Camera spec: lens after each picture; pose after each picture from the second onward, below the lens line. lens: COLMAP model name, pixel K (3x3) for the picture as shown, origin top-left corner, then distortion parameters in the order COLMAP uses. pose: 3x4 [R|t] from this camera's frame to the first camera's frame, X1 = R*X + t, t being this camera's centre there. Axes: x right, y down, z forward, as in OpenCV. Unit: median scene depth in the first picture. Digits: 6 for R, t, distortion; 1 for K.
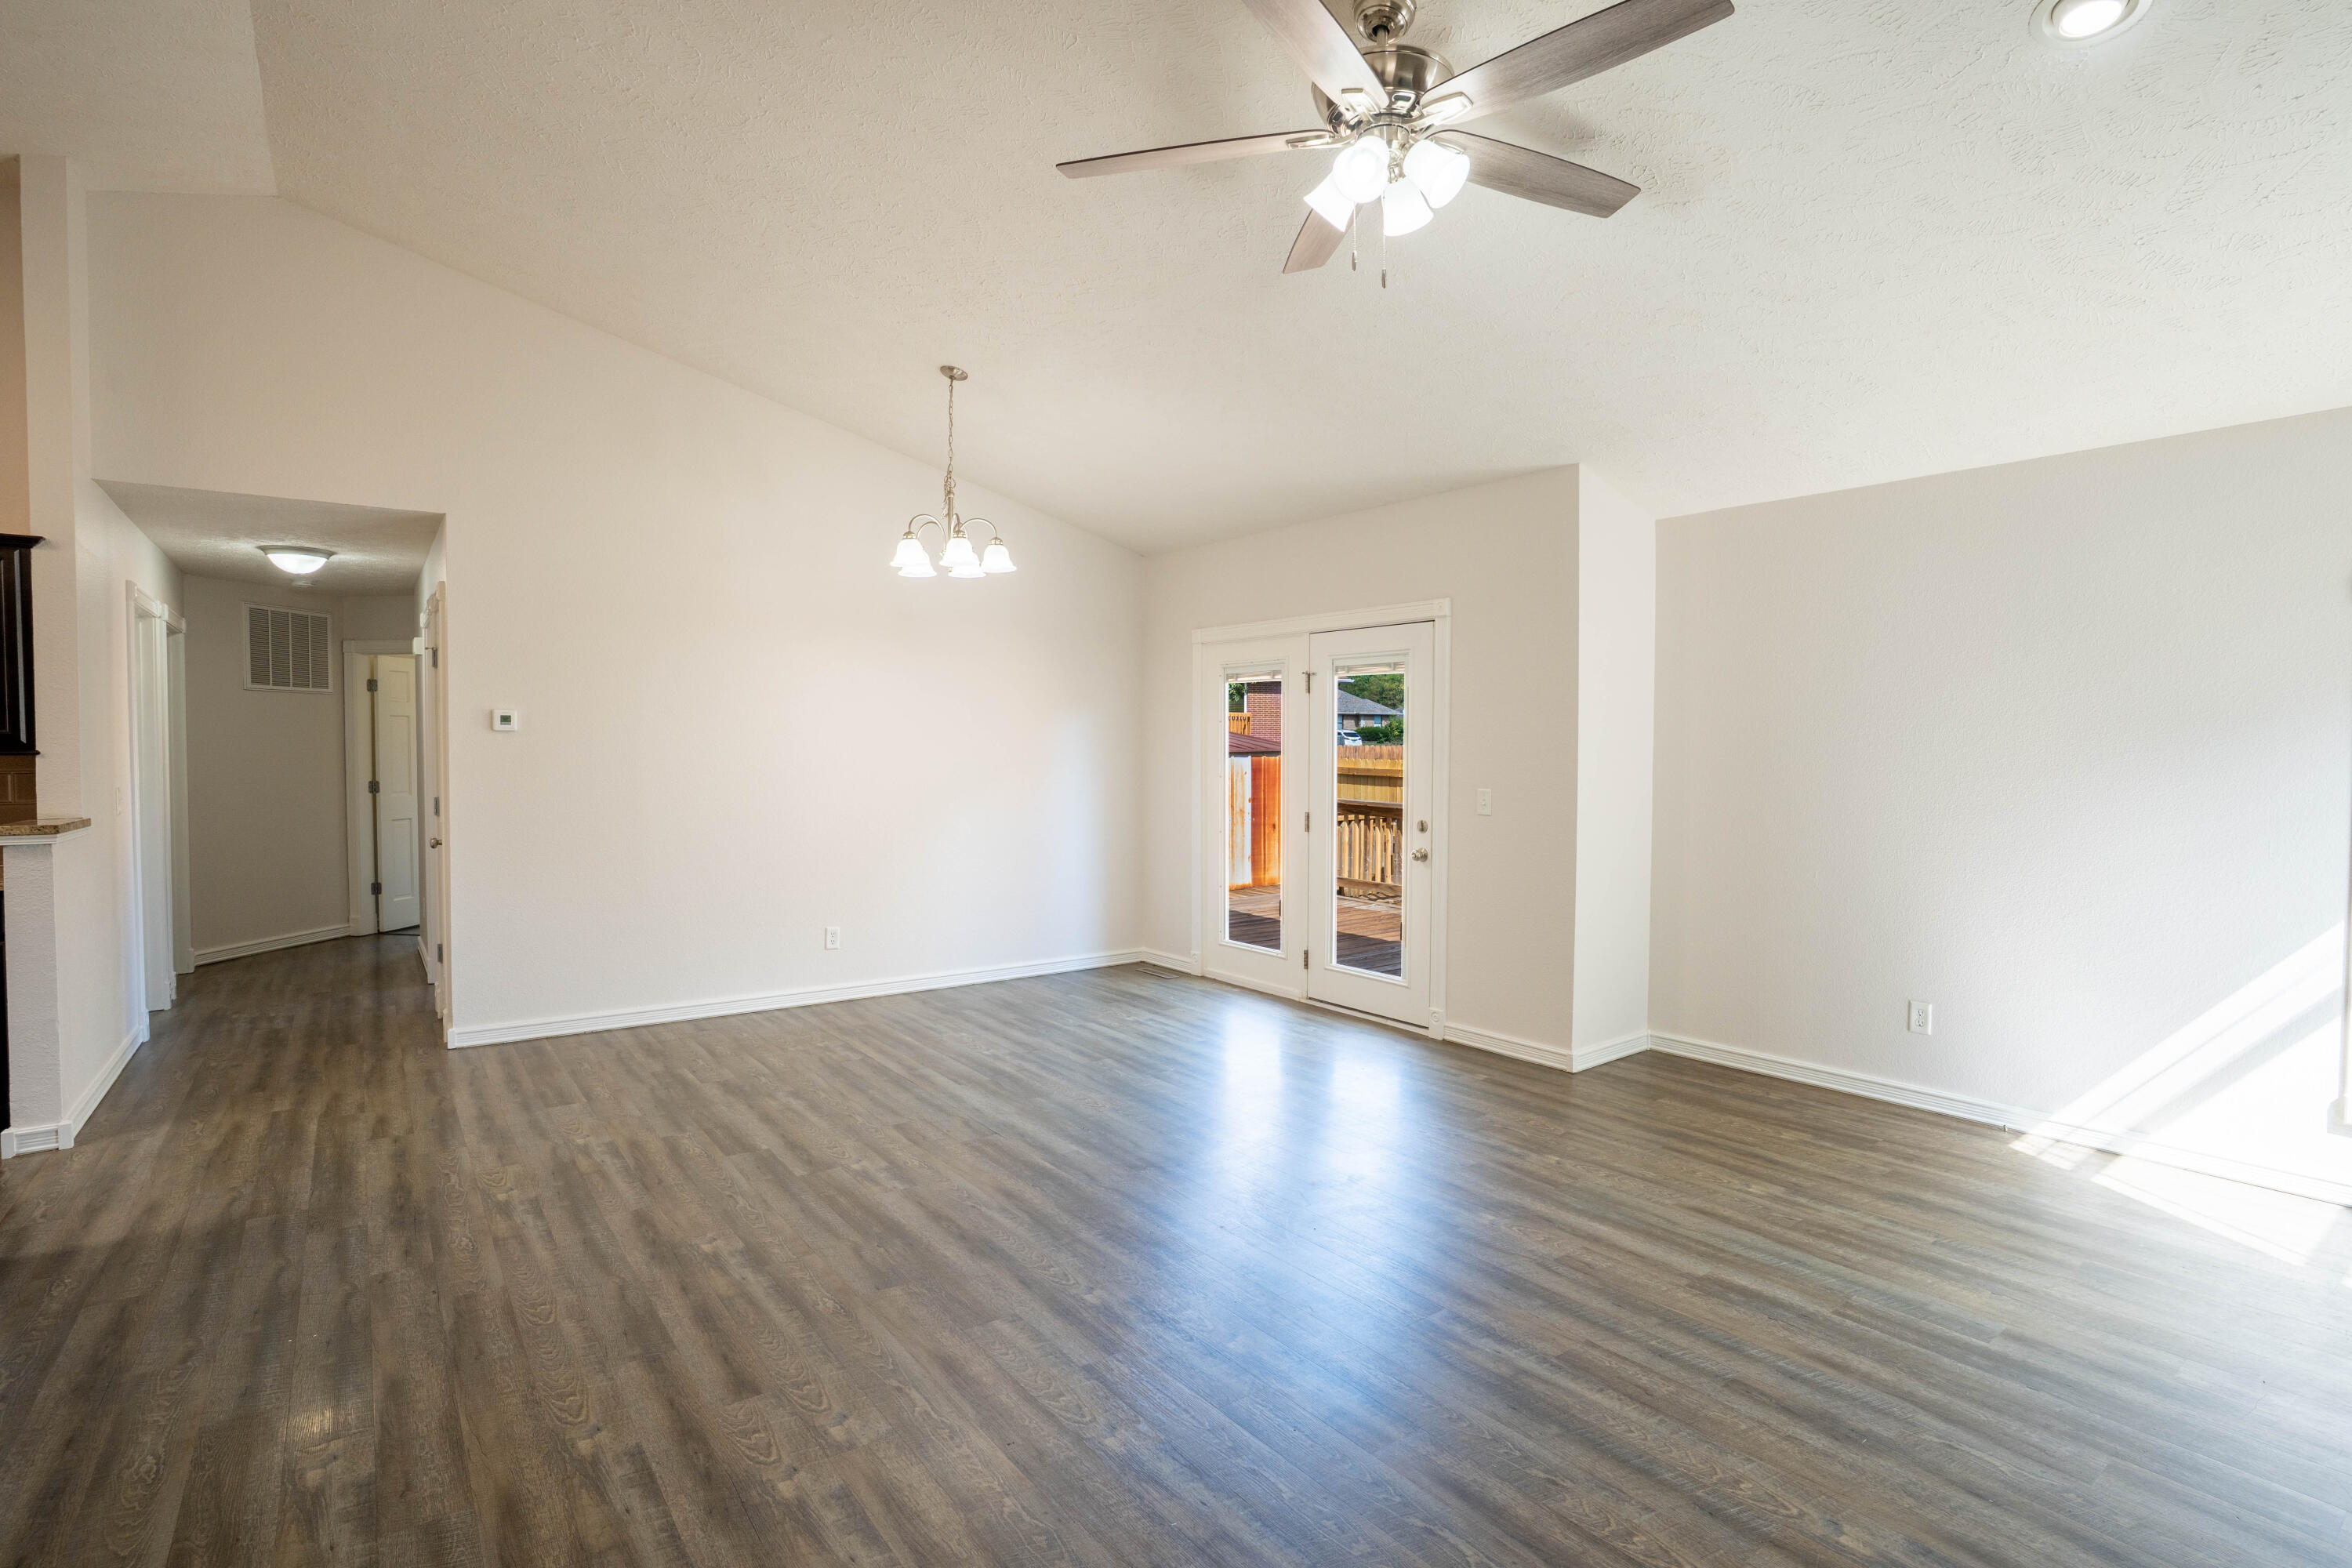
lens RADIAL K [[1178.6, 0, 1165.6], [0, 1178.6, 790.5], [0, 0, 1]] dist [-0.040044, 0.010338]
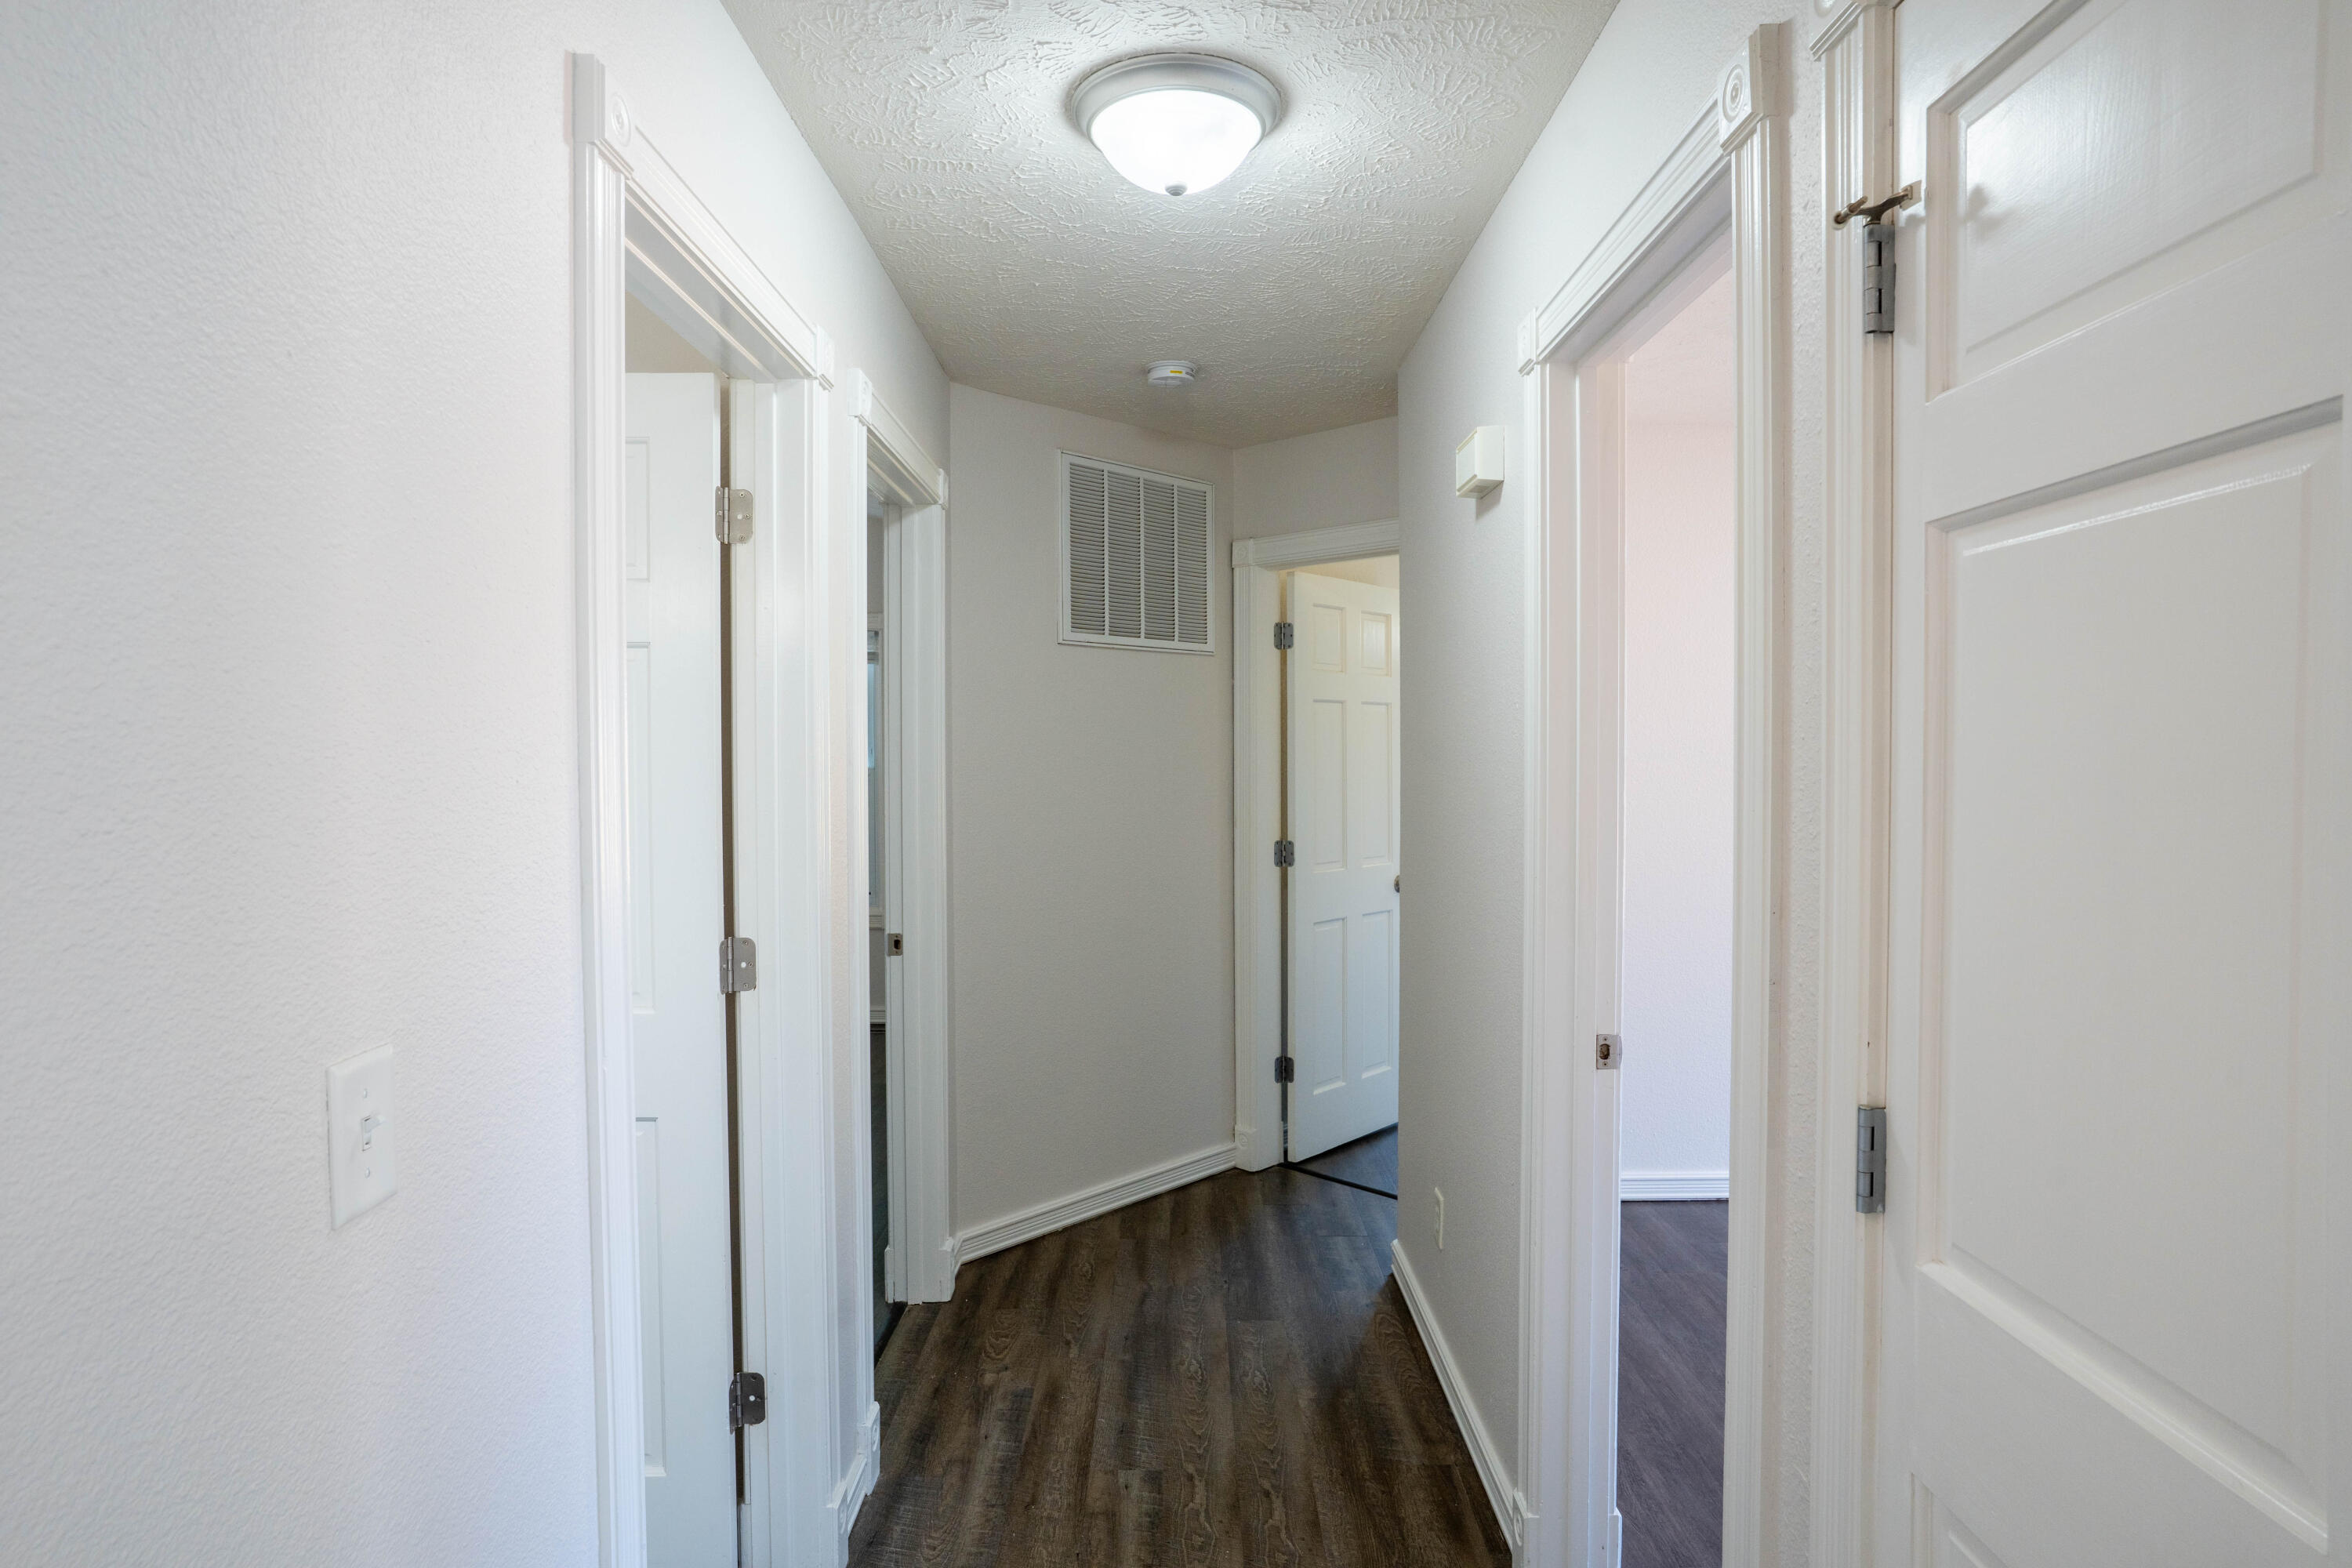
lens RADIAL K [[1377.4, 0, 1174.1], [0, 1377.4, 778.8], [0, 0, 1]] dist [-0.009140, 0.016702]
pose [[0.821500, 0.004768, -0.570188, -0.406467], [-0.016036, 0.999763, -0.014744, -0.024370], [0.569983, 0.021256, 0.821382, 0.522929]]
